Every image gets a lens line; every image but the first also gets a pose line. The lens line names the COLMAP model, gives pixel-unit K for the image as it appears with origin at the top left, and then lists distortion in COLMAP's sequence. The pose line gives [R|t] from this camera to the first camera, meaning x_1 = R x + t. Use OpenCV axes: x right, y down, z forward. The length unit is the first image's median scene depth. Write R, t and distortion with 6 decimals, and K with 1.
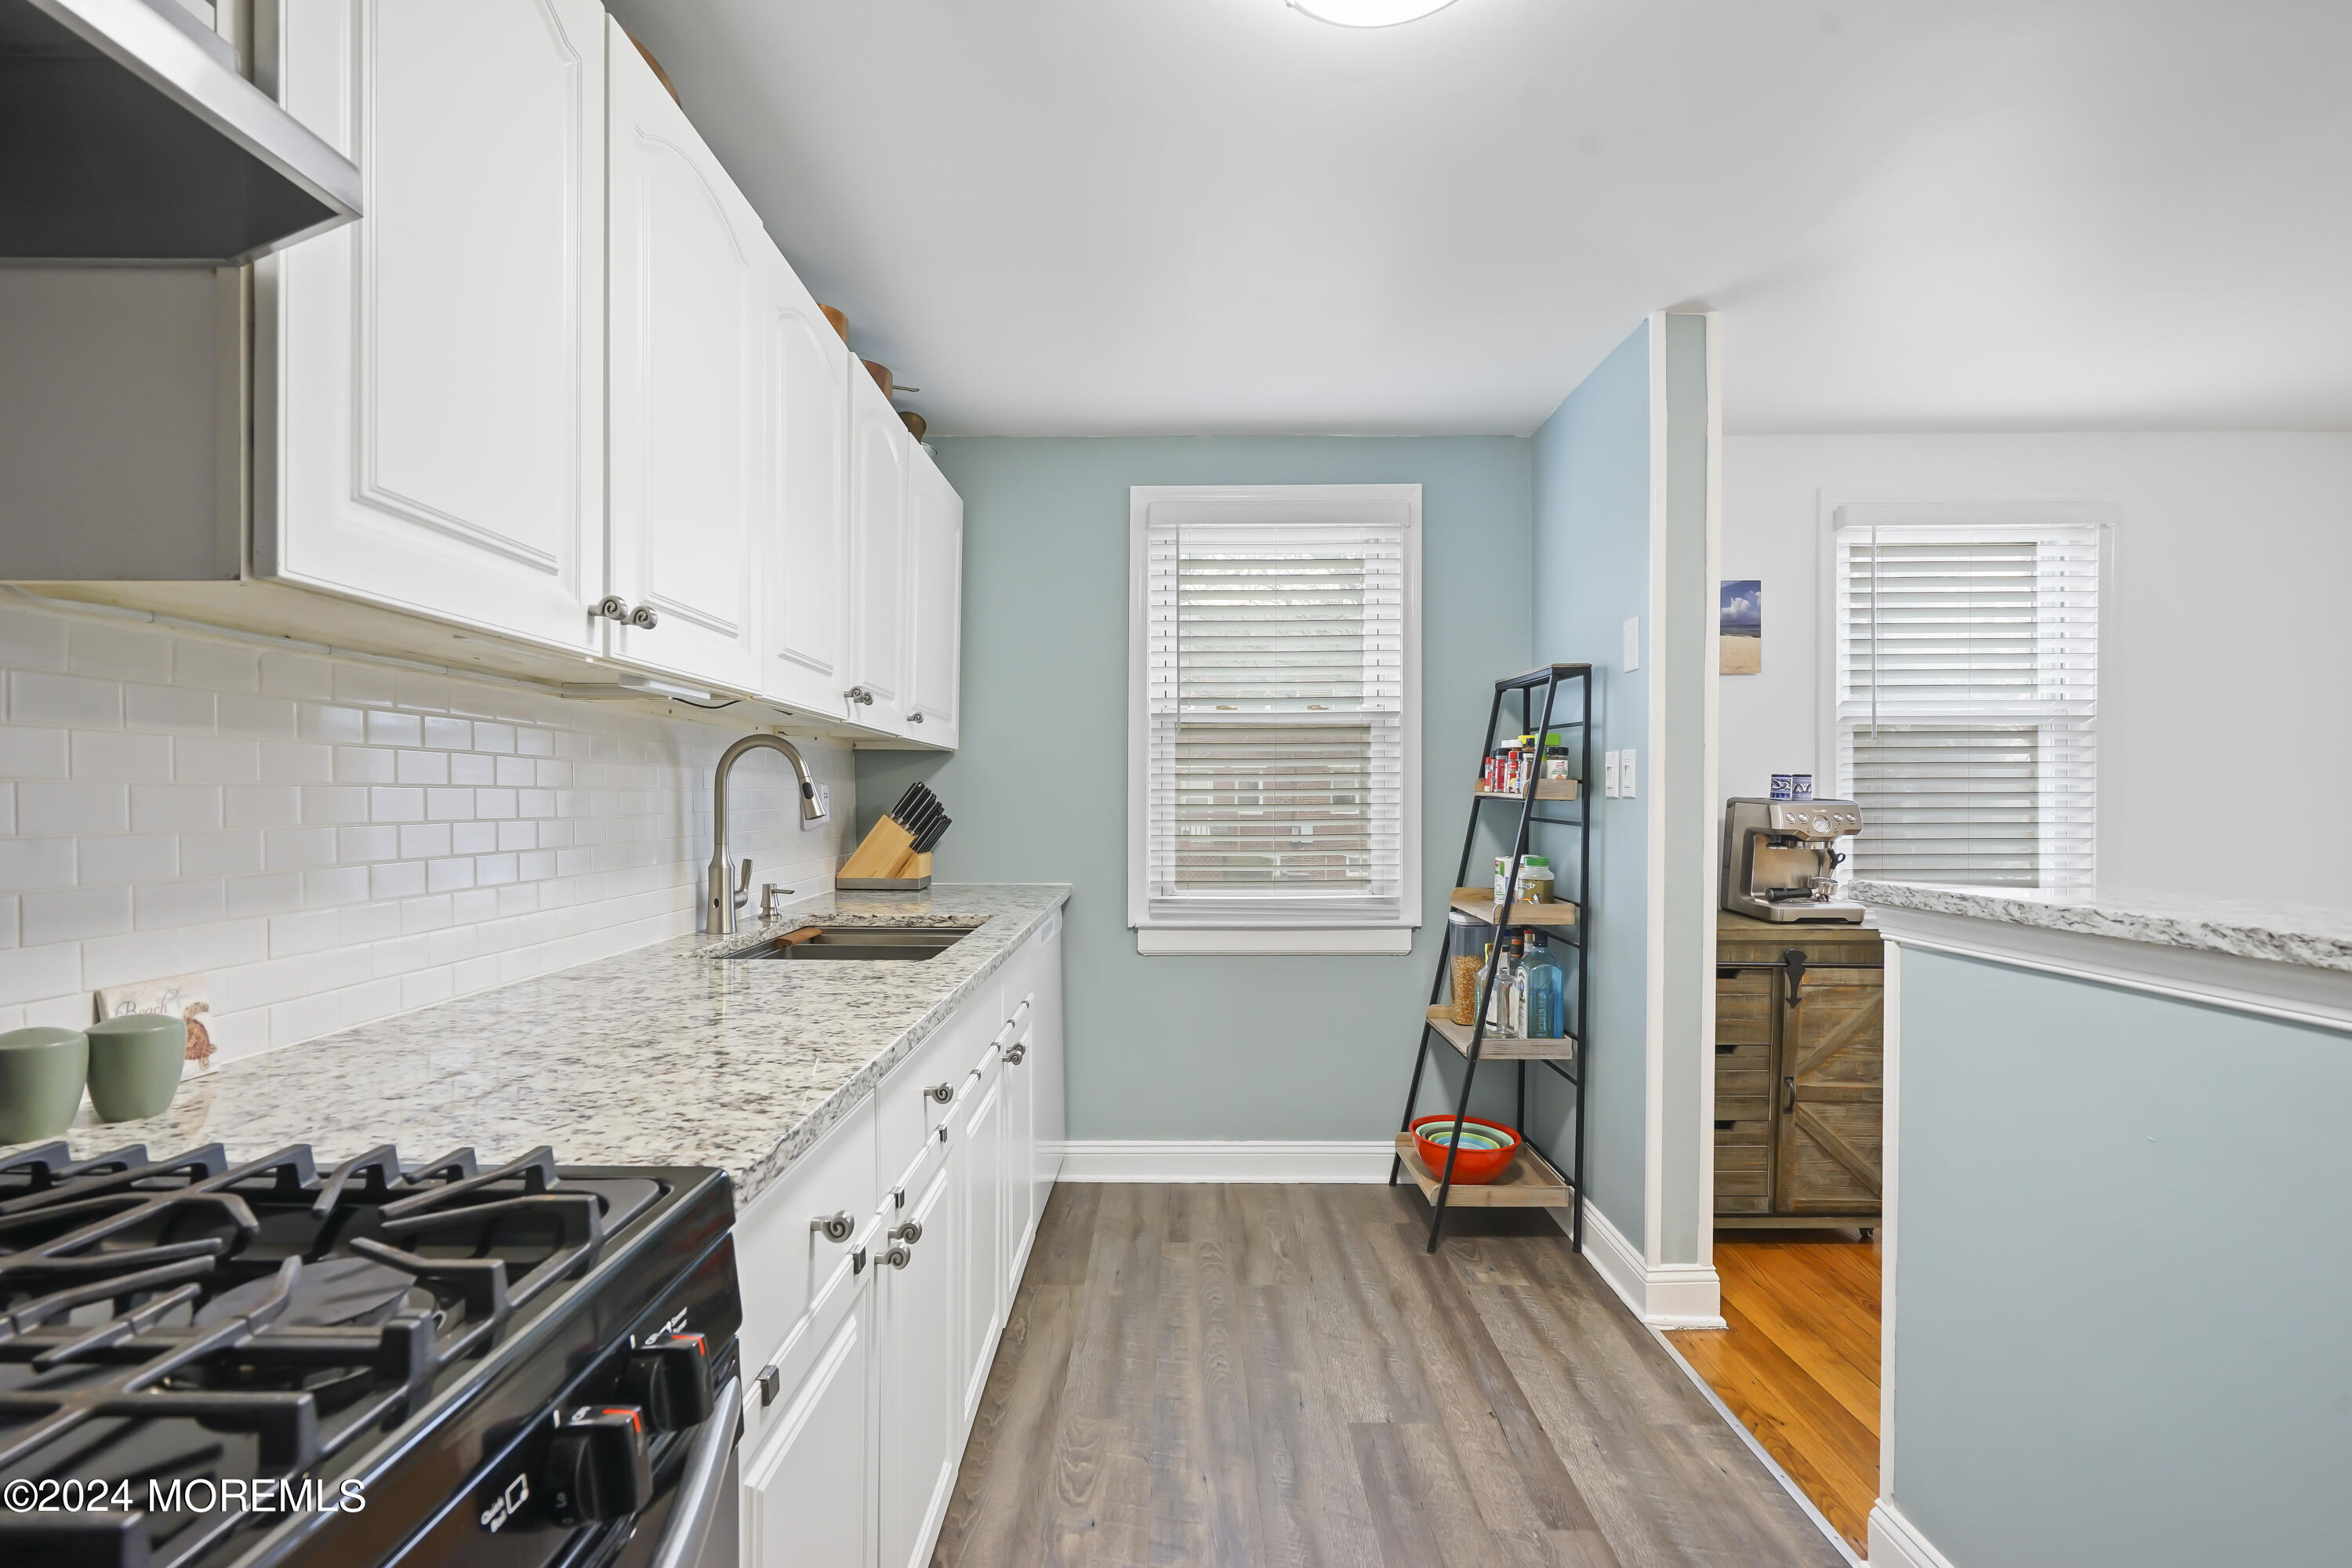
lens RADIAL K [[1075.6, 0, 1166.3], [0, 1075.6, 806.6], [0, 0, 1]] dist [-0.001049, 0.001881]
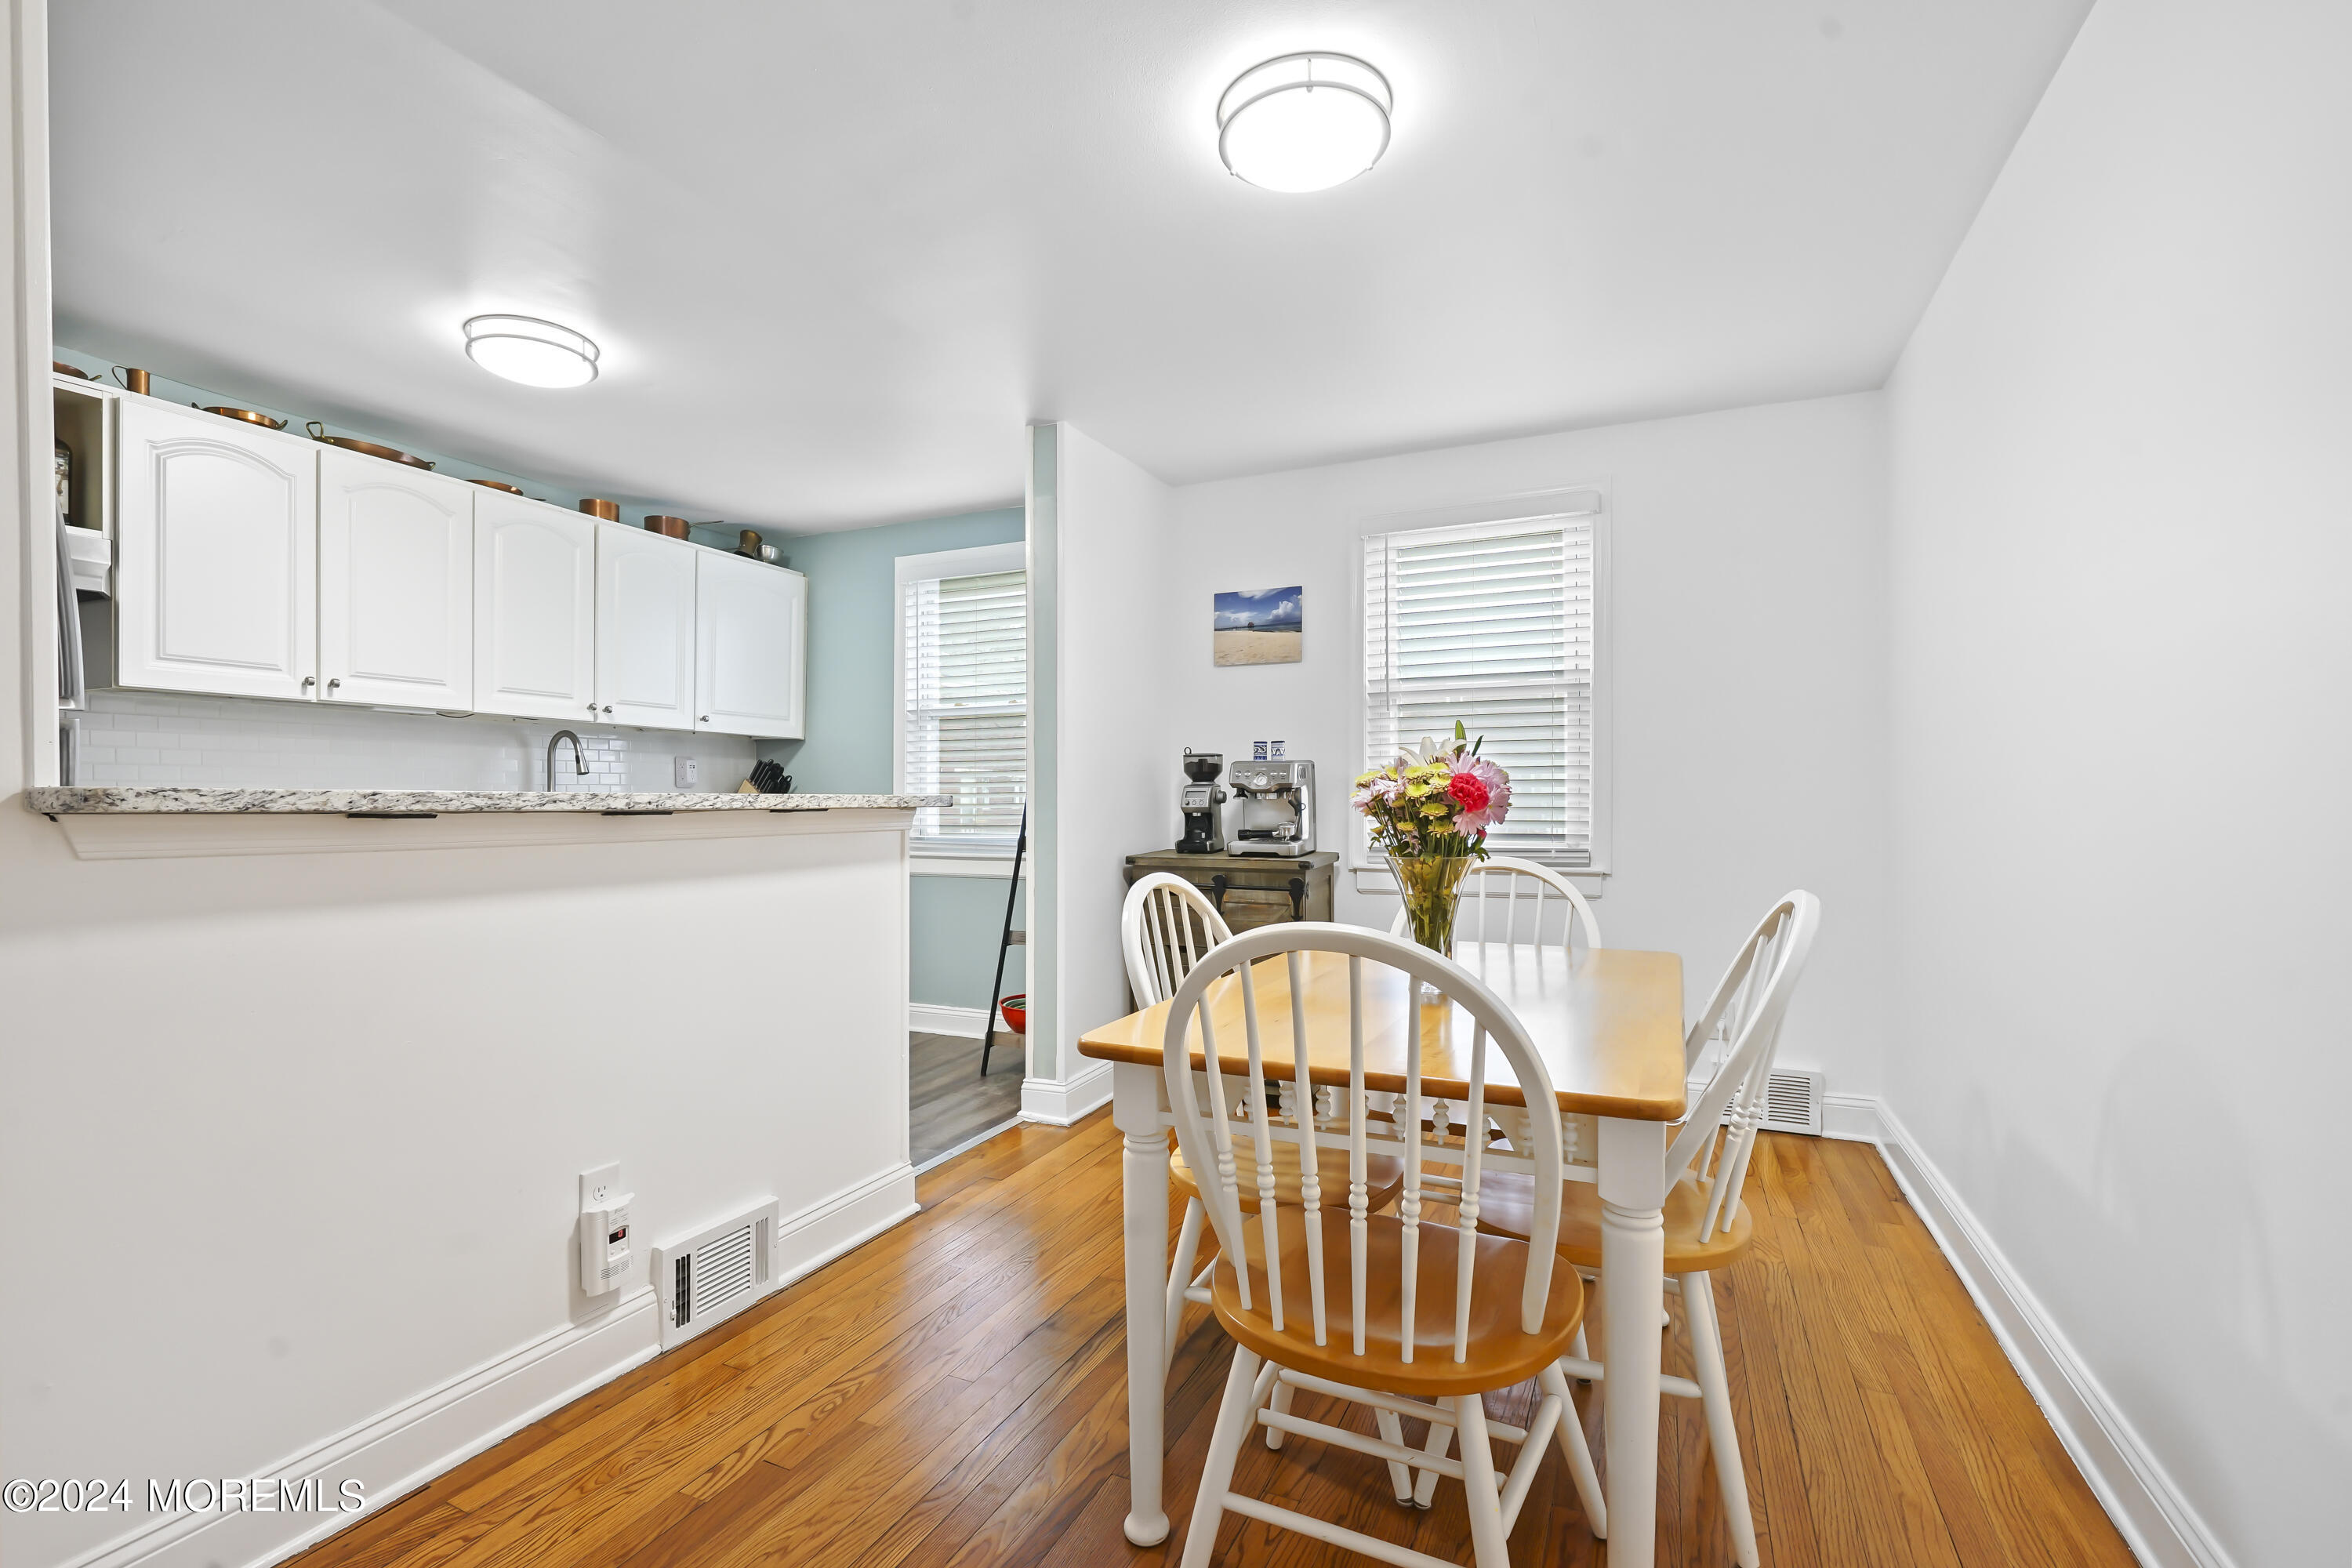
lens RADIAL K [[1075.6, 0, 1198.9], [0, 1075.6, 789.4], [0, 0, 1]] dist [-0.001049, 0.001881]
pose [[0.910944, -0.005037, -0.412498, 0.960546], [0.006298, 0.999979, 0.001698, 0.022119], [0.412481, -0.004145, 0.910957, -0.186141]]
